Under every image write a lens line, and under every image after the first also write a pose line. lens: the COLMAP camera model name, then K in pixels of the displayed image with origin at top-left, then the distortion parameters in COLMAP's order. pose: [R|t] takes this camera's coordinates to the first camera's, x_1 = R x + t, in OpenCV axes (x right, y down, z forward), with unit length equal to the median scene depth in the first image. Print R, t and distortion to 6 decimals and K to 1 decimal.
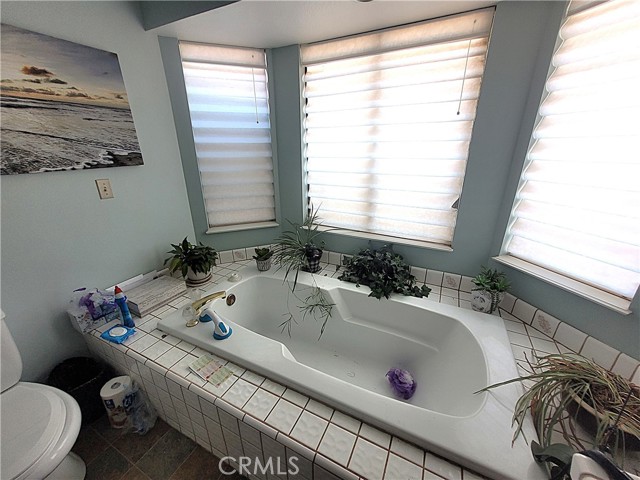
lens RADIAL K [[254.8, 0, 319.0], [0, 254.8, 240.6], [0, 0, 1]] dist [0.000218, 0.000219]
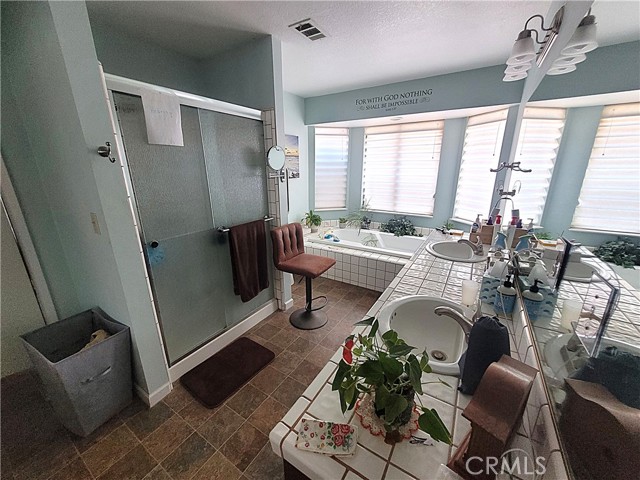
lens RADIAL K [[254.8, 0, 320.6], [0, 254.8, 240.5], [0, 0, 1]] dist [0.000218, 0.000219]
pose [[0.995242, 0.032888, -0.091714, -0.226355], [-0.038641, 0.997348, -0.061674, 0.394594], [0.089443, 0.064924, 0.993874, -1.215747]]
